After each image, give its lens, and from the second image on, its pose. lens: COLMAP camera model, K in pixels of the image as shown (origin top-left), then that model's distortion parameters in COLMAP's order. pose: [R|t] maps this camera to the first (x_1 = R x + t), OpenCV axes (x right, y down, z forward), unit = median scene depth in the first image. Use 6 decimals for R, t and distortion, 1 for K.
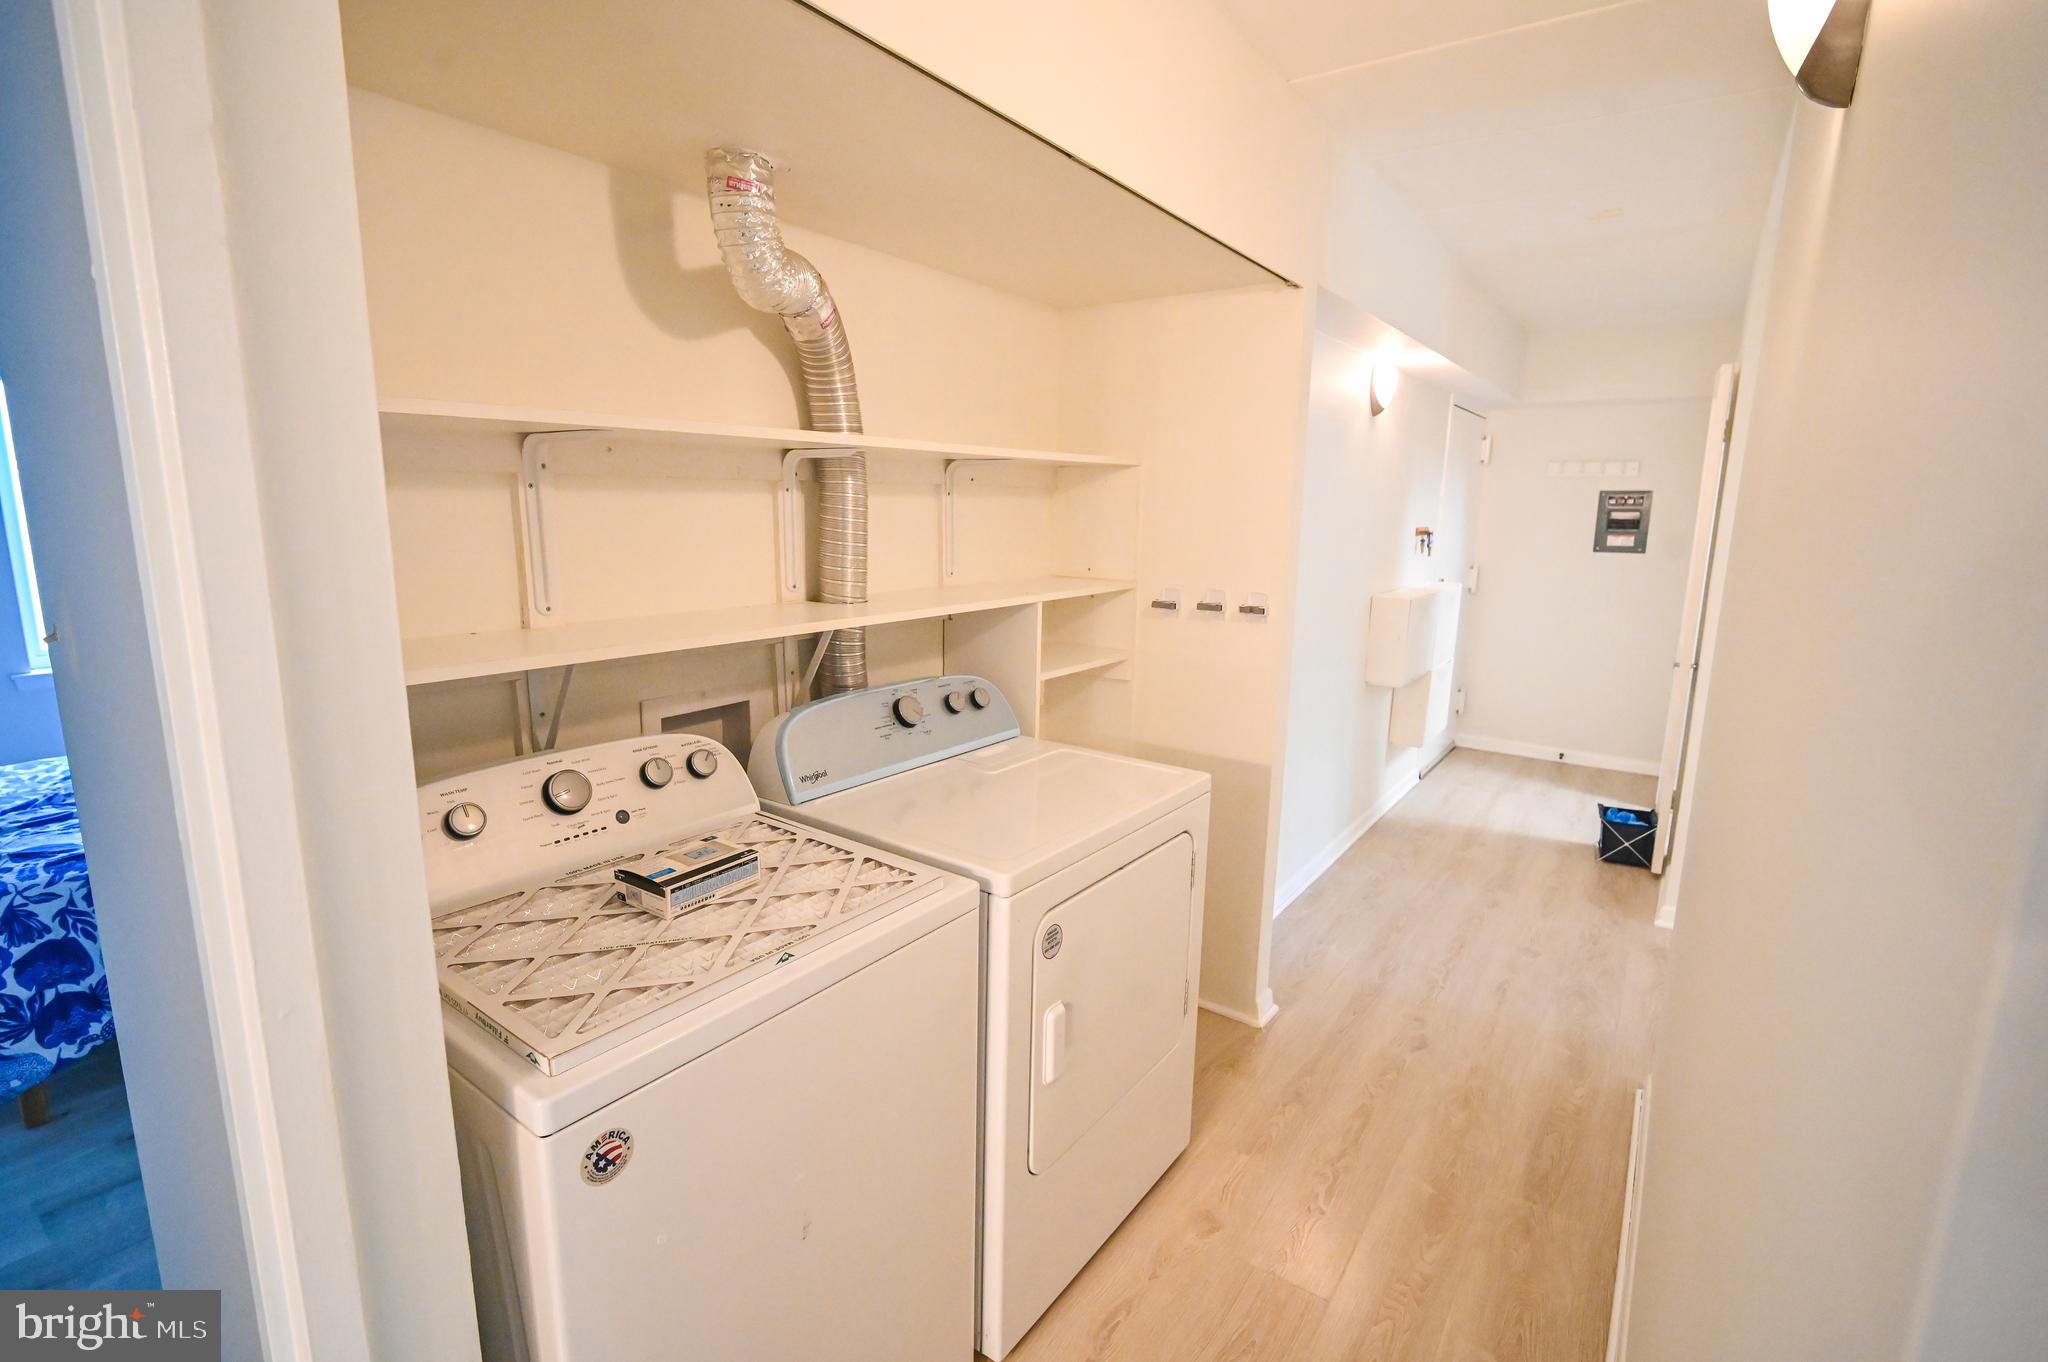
lens RADIAL K [[901.1, 0, 1066.4], [0, 901.1, 677.1], [0, 0, 1]] dist [-0.000014, -0.000058]
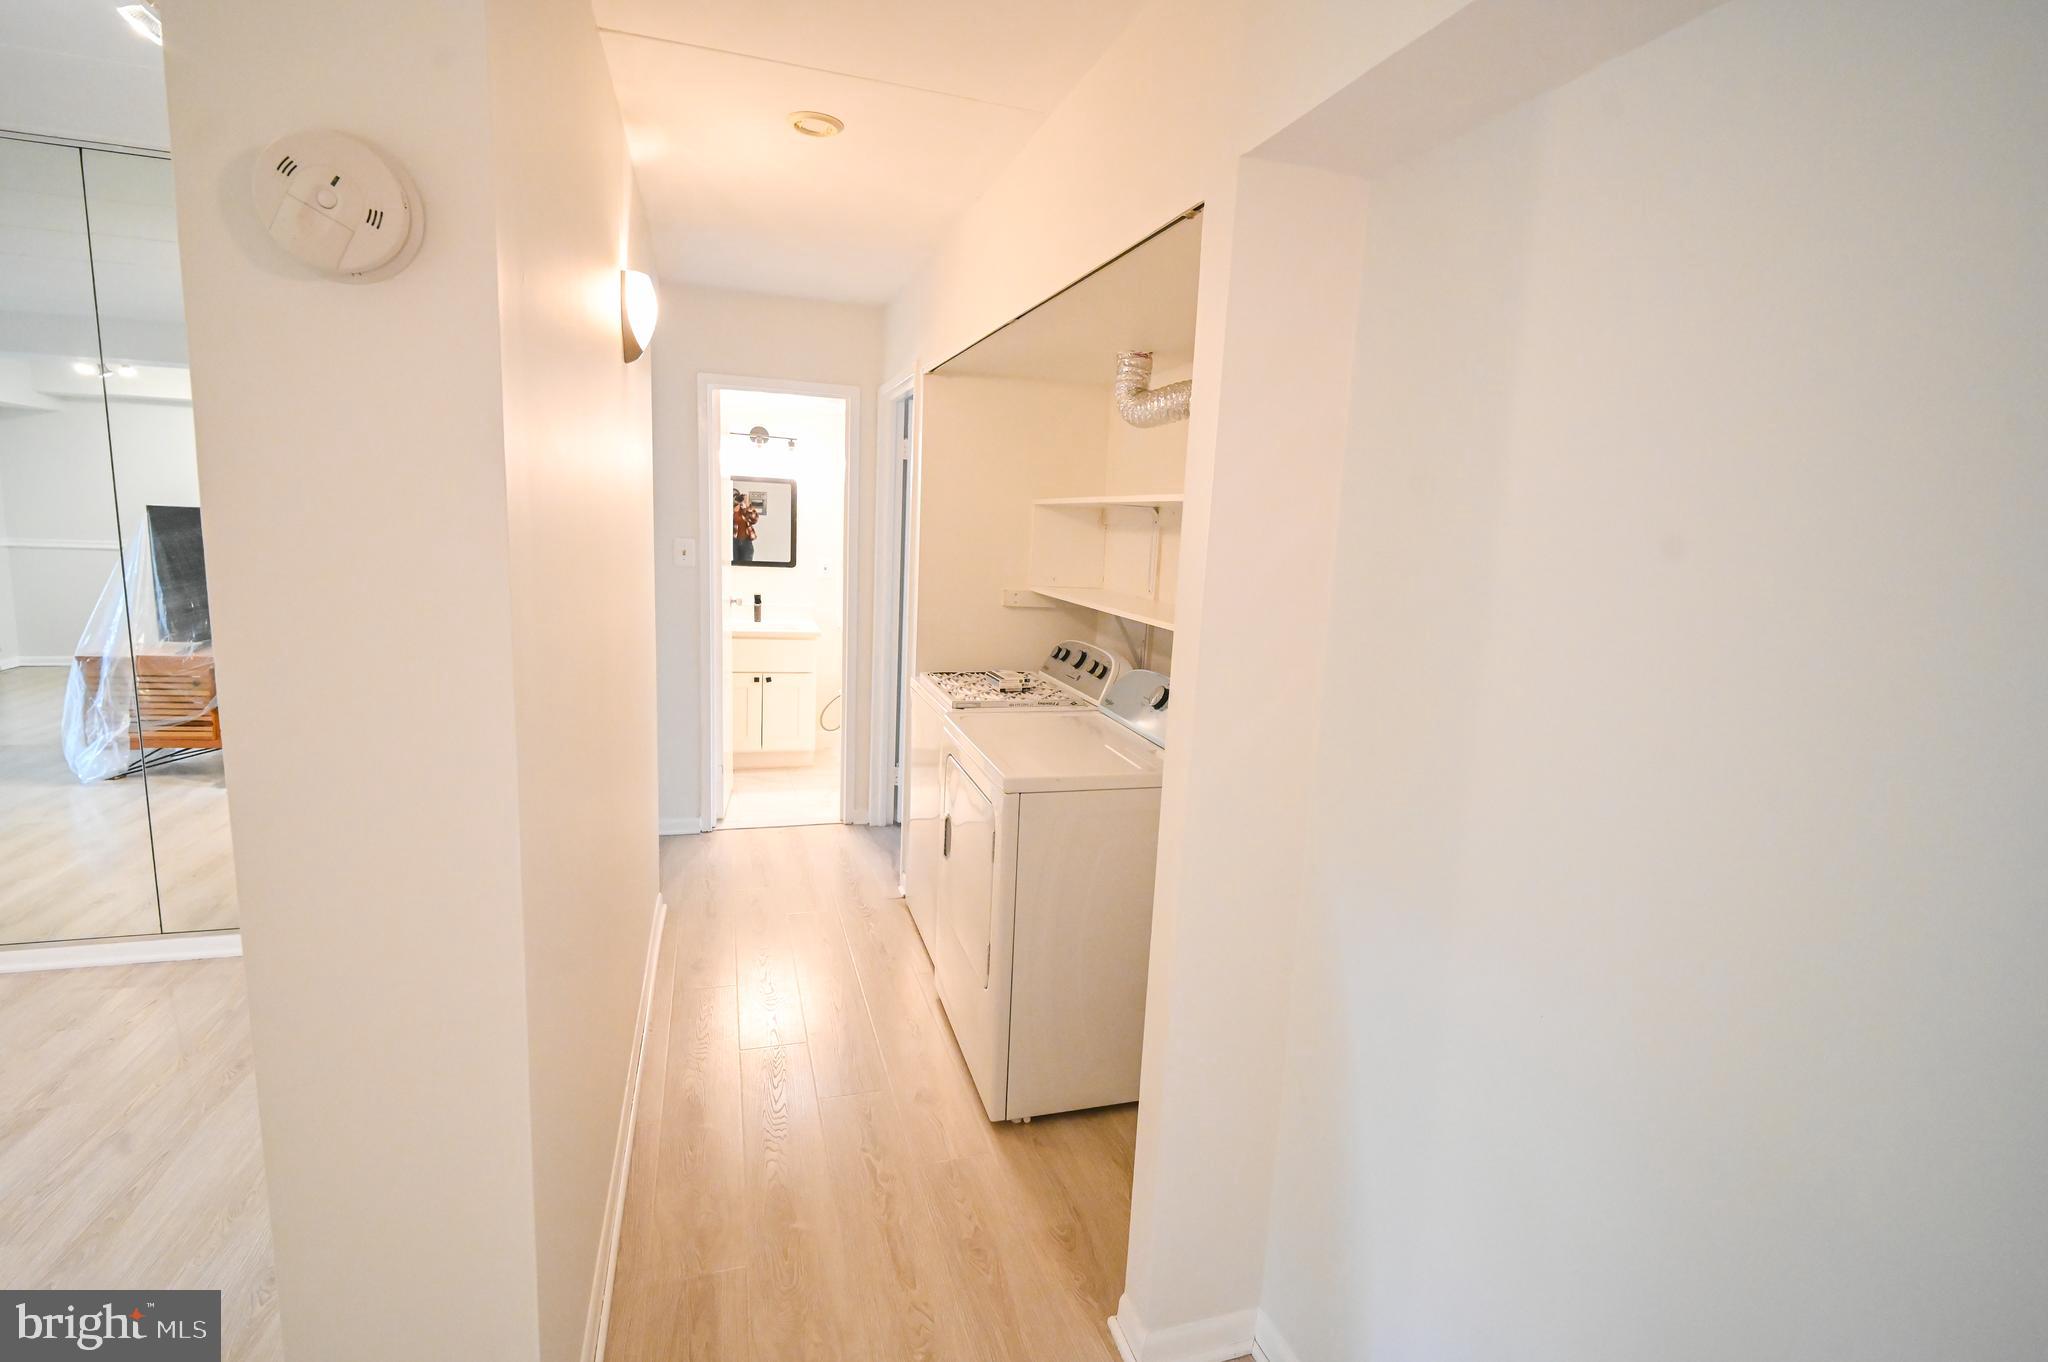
lens RADIAL K [[941.5, 0, 1027.5], [0, 941.5, 655.7], [0, 0, 1]] dist [-0.000873, -0.000054]
pose [[-0.604999, 0.078724, -0.792325, 1.008088], [-0.193559, 0.950708, 0.242258, -0.309869], [0.772341, 0.299928, -0.559940, 1.572798]]
